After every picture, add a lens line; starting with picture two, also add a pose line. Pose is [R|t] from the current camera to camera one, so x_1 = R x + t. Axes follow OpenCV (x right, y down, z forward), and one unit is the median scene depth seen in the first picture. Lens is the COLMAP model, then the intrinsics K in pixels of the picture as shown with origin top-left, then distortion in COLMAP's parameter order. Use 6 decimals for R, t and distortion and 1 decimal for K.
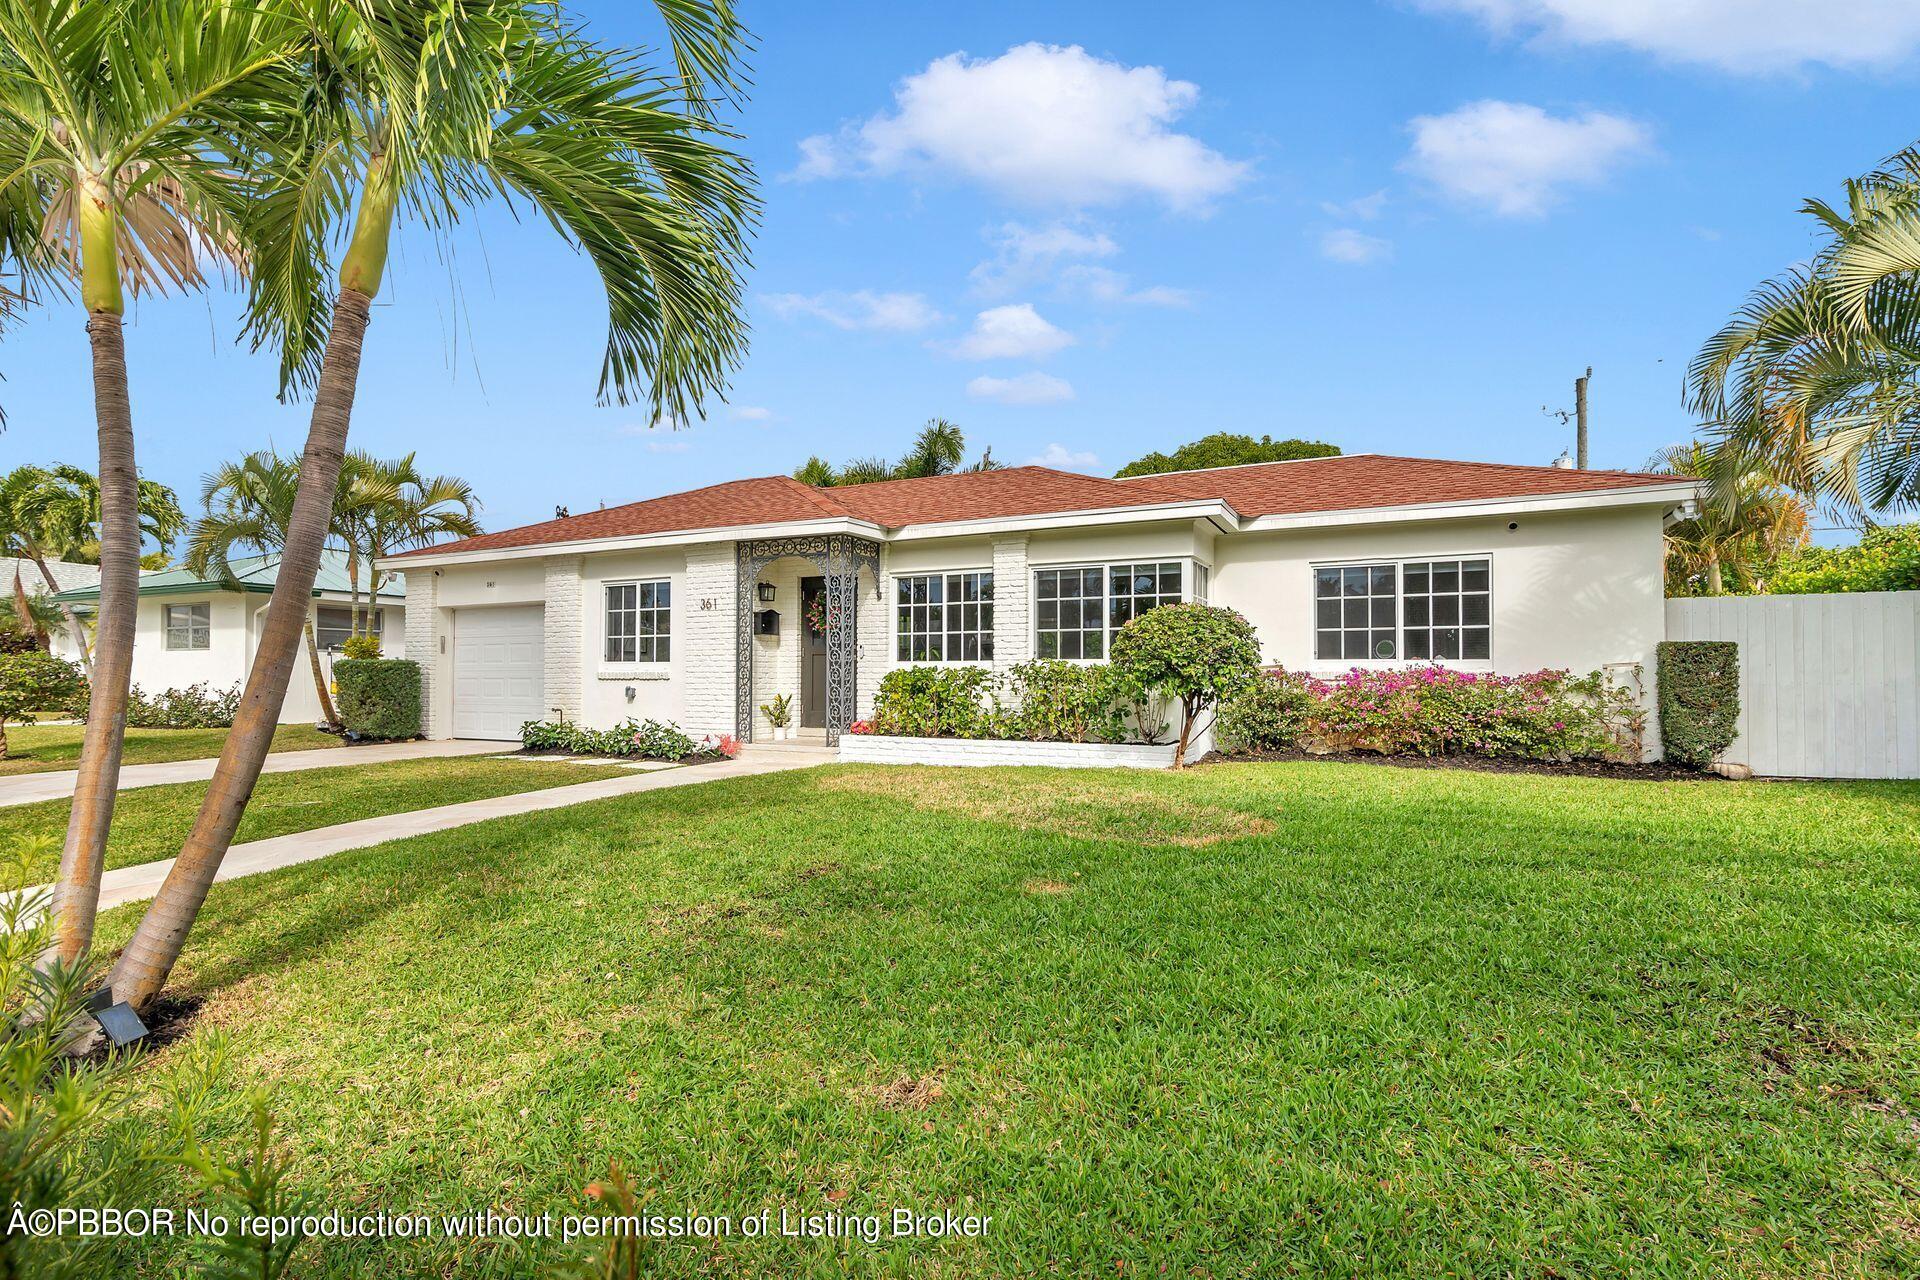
lens RADIAL K [[883.6, 0, 954.1], [0, 883.6, 670.5], [0, 0, 1]] dist [0.001462, 0.000269]
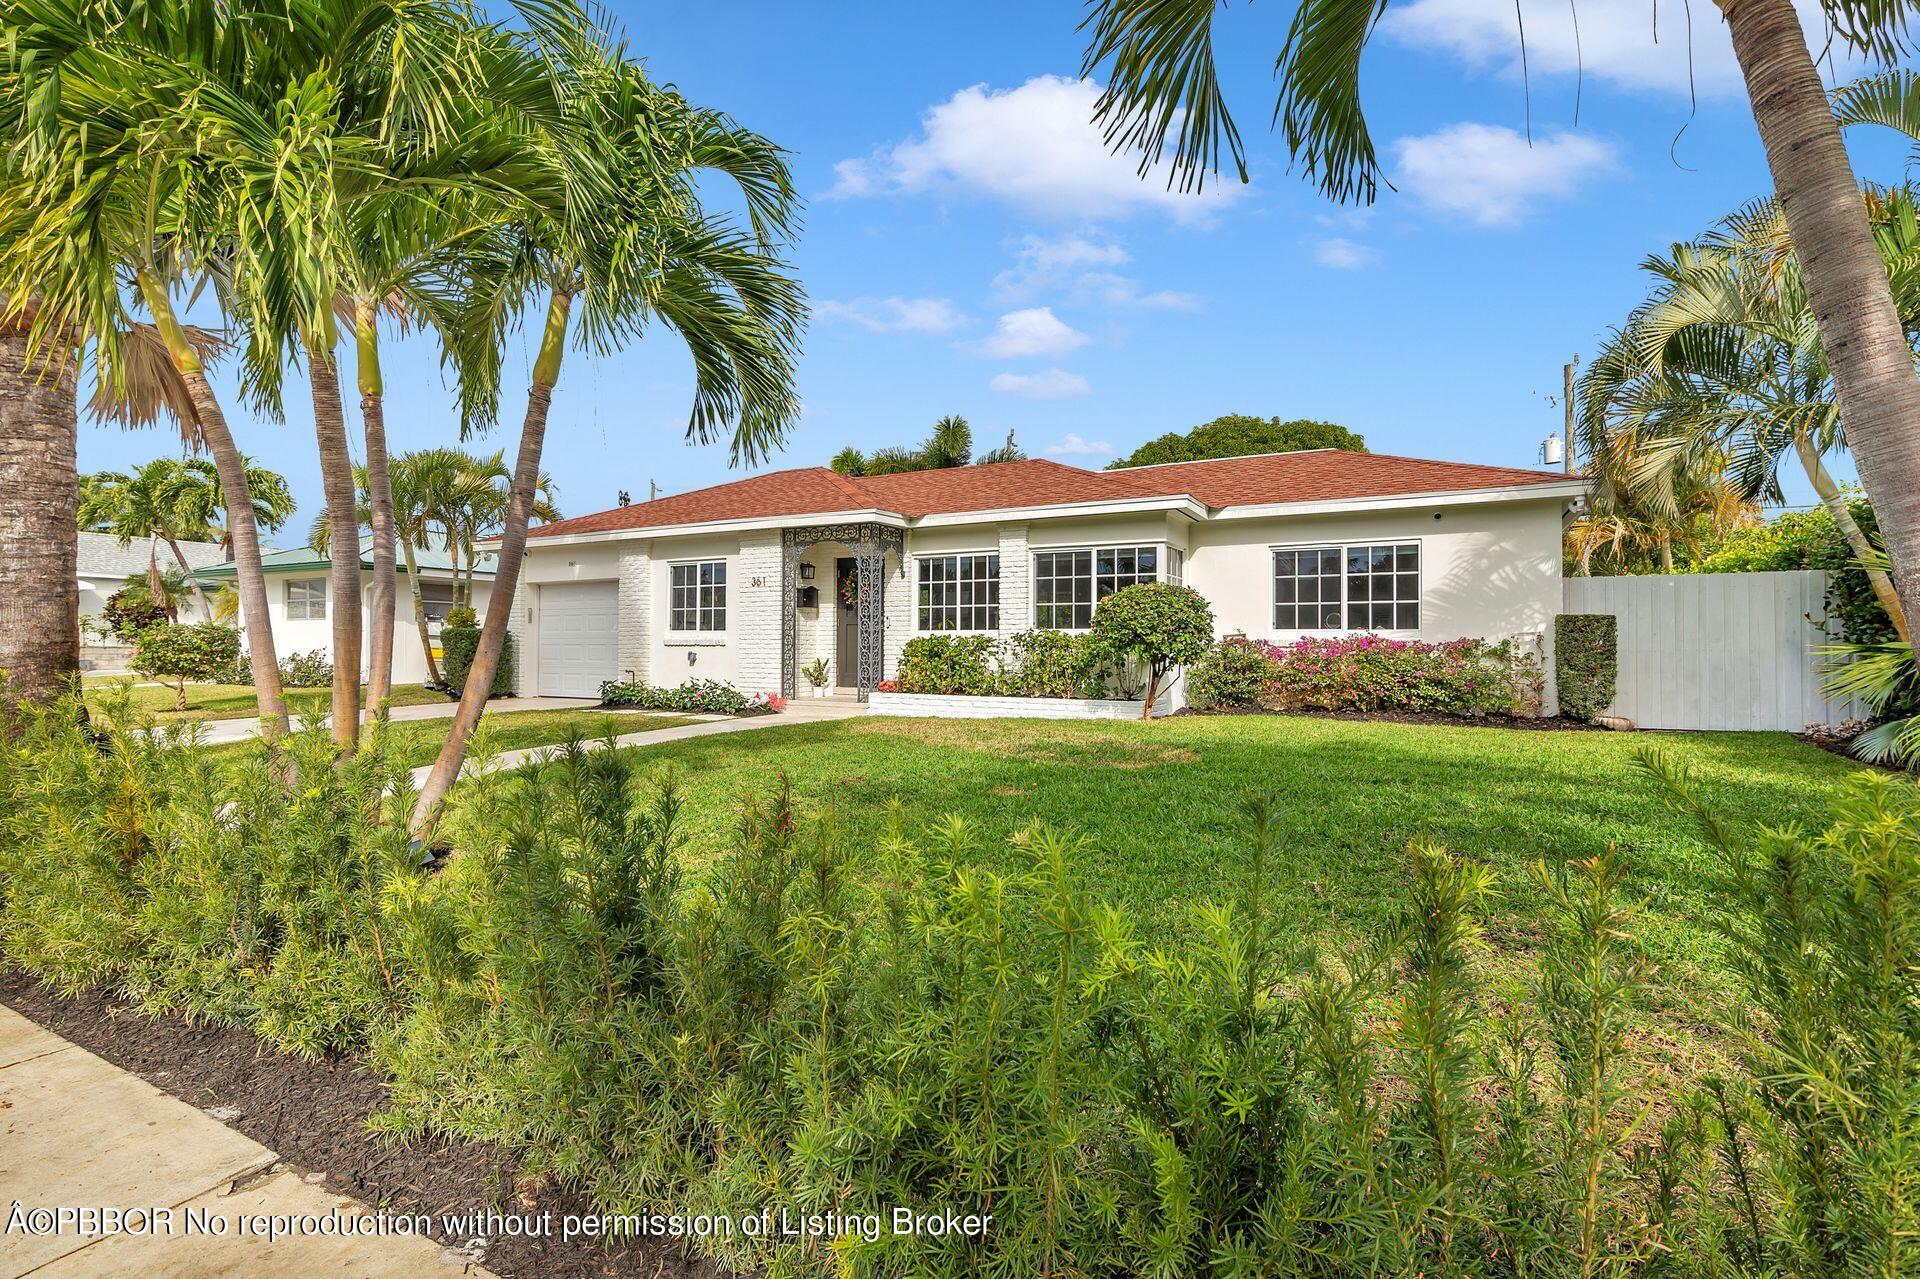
lens RADIAL K [[851.9, 0, 960.5], [0, 851.9, 638.7], [0, 0, 1]] dist [-0.000476, -0.000097]
pose [[0.999558, 0.001837, -0.029668, 0.026905], [-0.001879, 0.999997, -0.001369, 0.002258], [0.029666, 0.001424, 0.999559, -0.137230]]
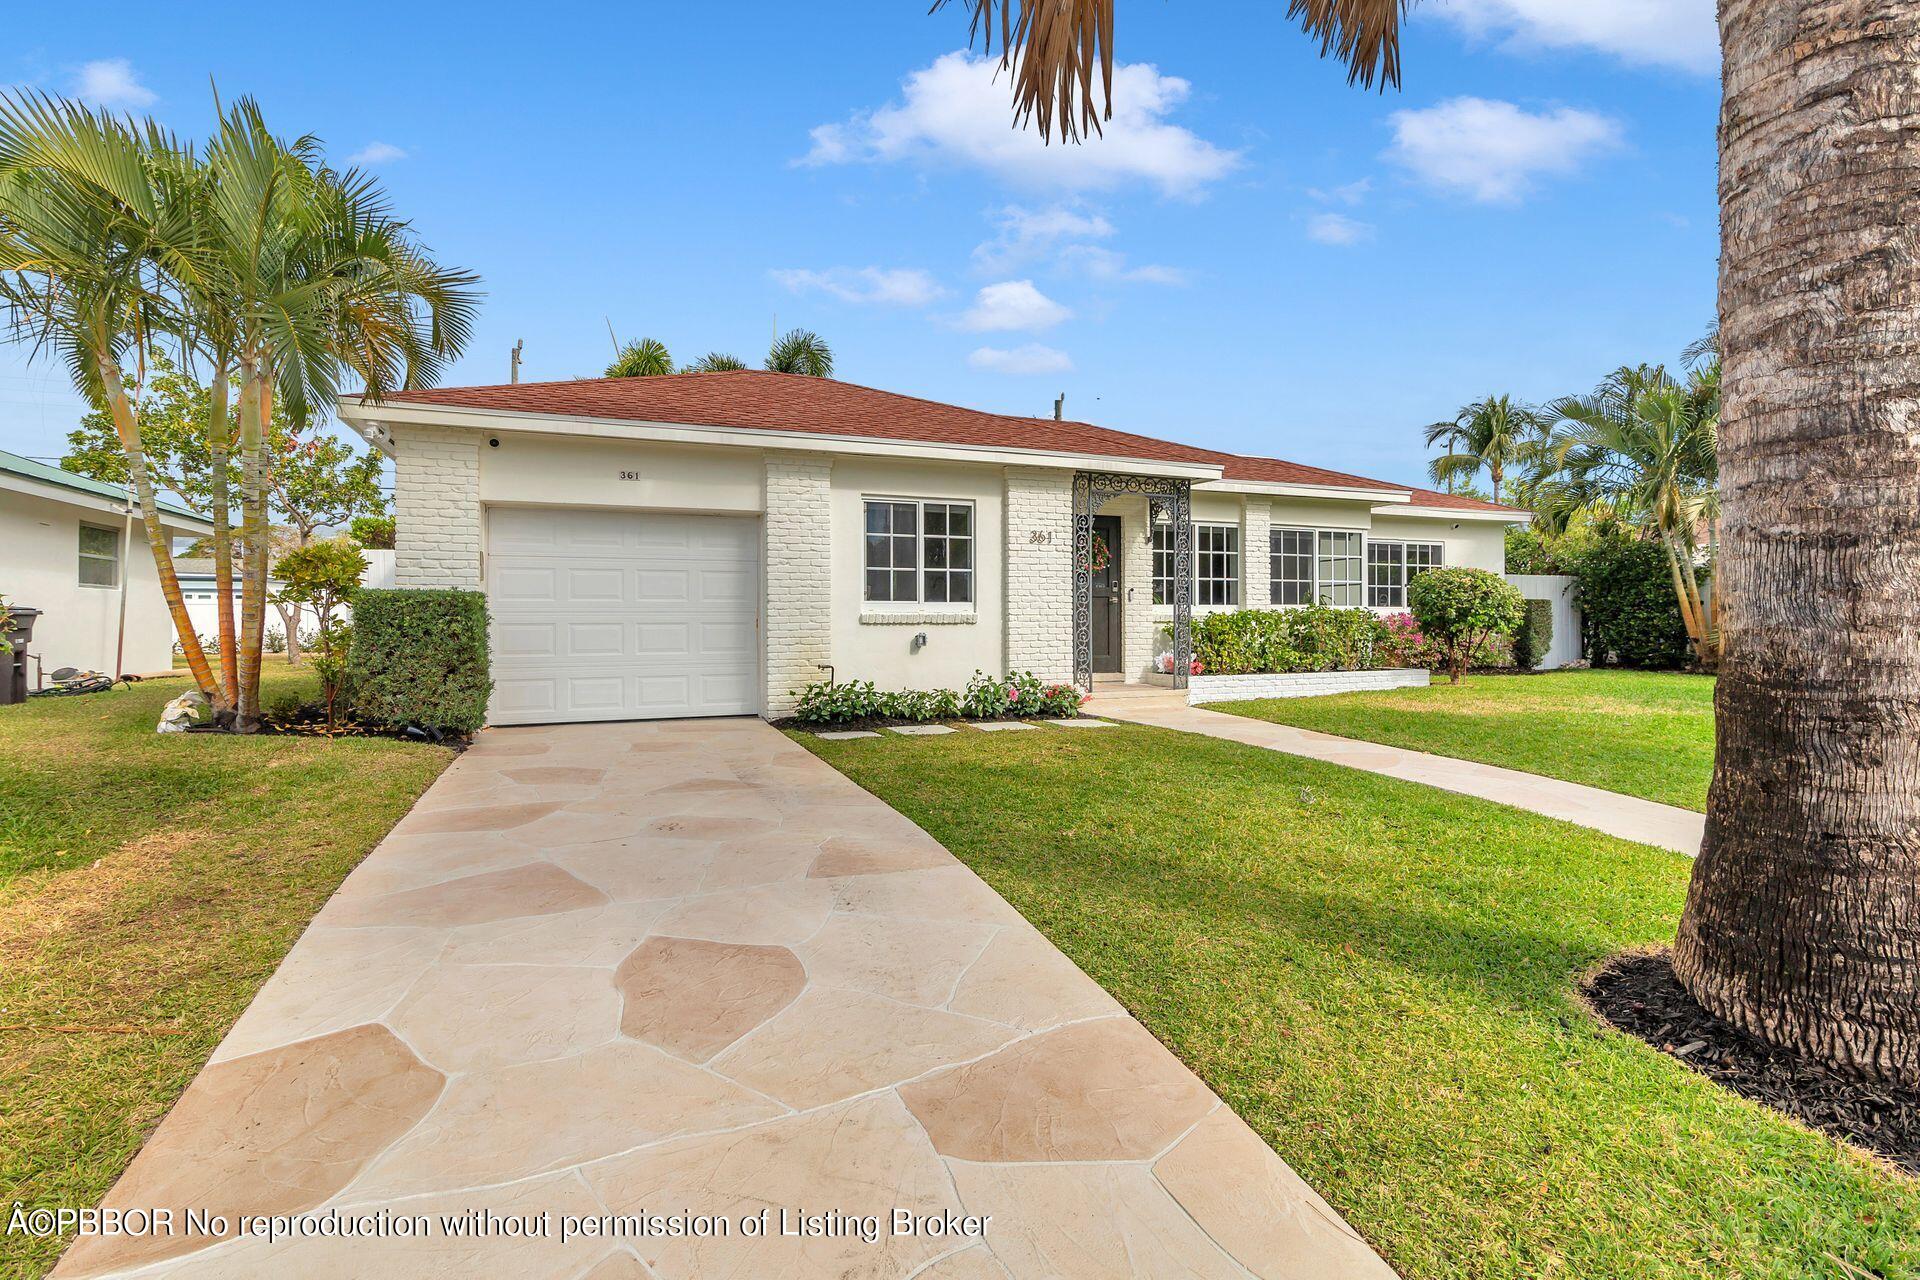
lens RADIAL K [[876.2, 0, 961.1], [0, 876.2, 615.9], [0, 0, 1]] dist [0.000426, -0.000002]
pose [[0.676769, -0.000691, 0.736195, -1.051790], [-0.004873, 0.999973, 0.005418, -0.001596], [-0.736180, -0.007254, 0.676747, 0.511619]]
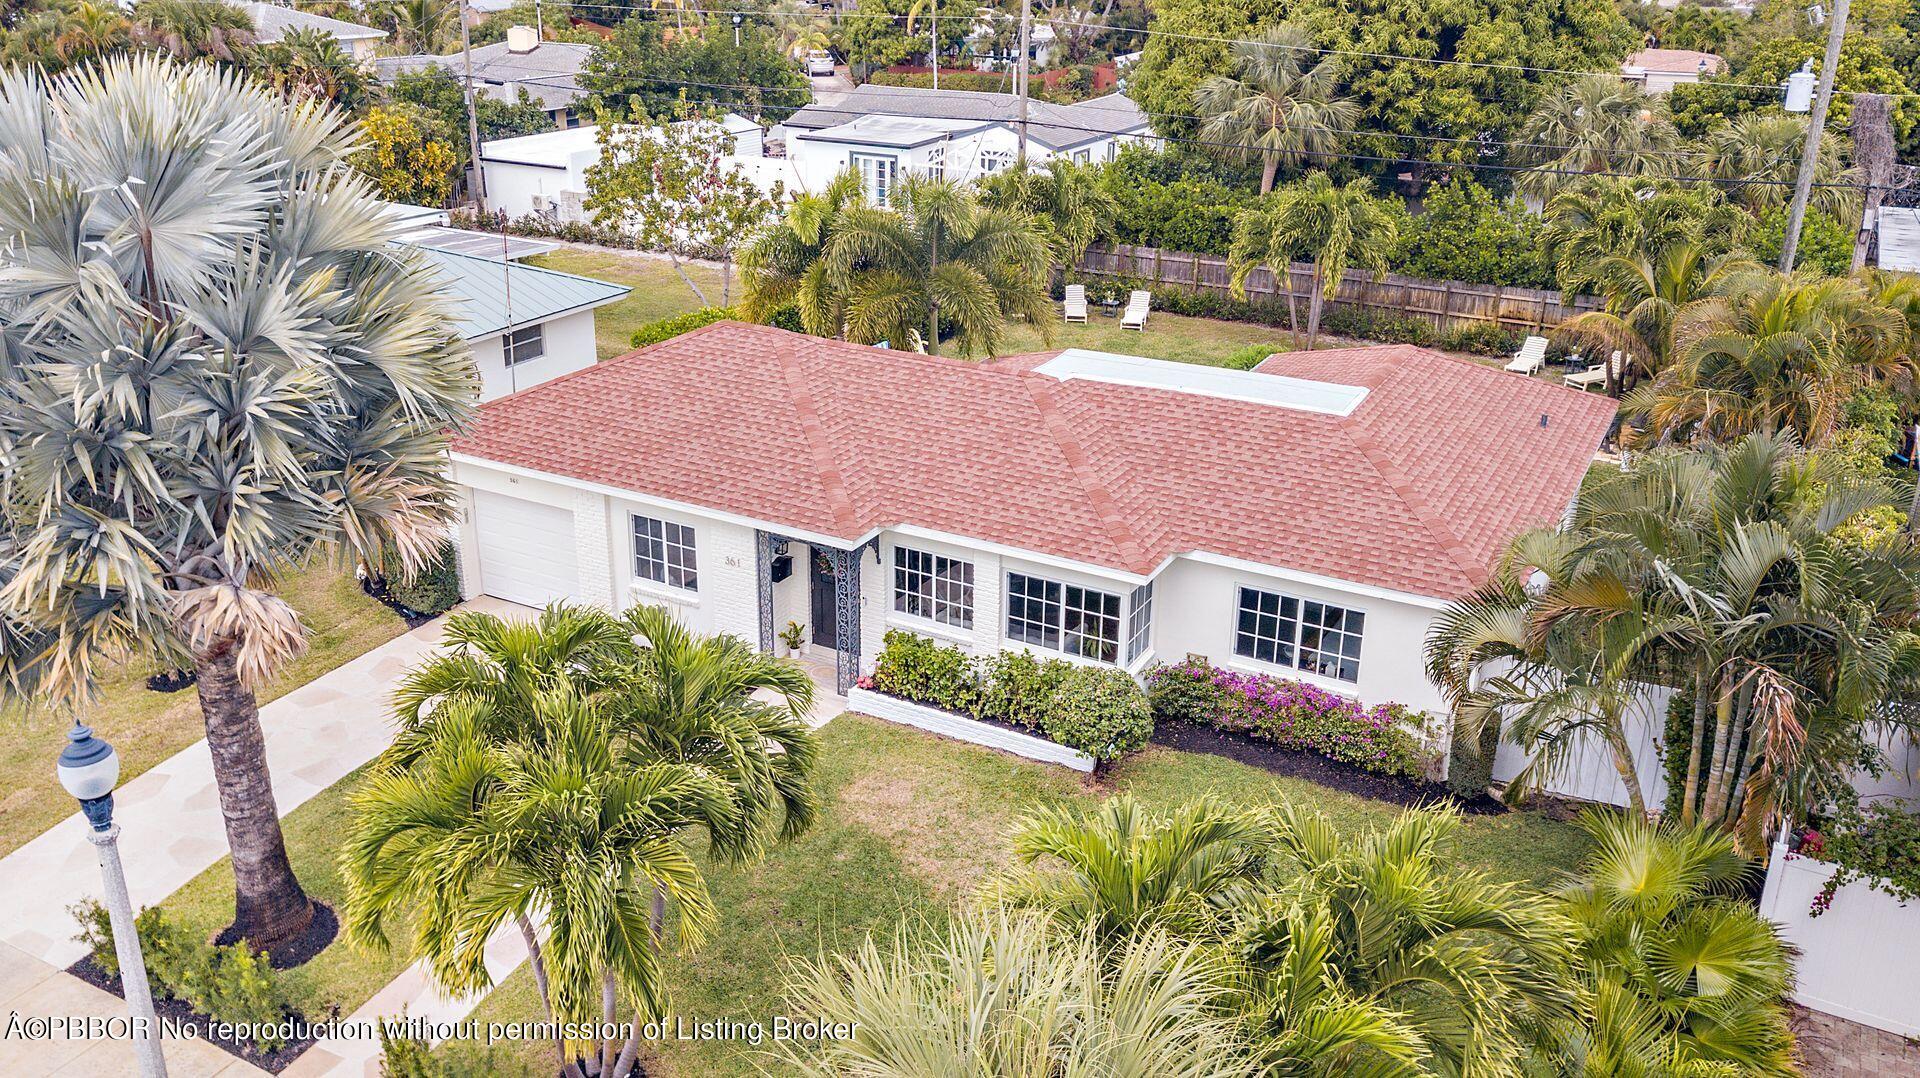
lens RADIAL K [[1482.9, 0, 957.7], [0, 1482.9, 531.3], [0, 0, 1]] dist [0.053499, -0.001801]
pose [[0.998717, 0.028156, -0.042097, 0.107288], [-0.010540, 0.928569, 0.371009, -0.907805], [0.049536, -0.370090, 0.927674, -0.841086]]
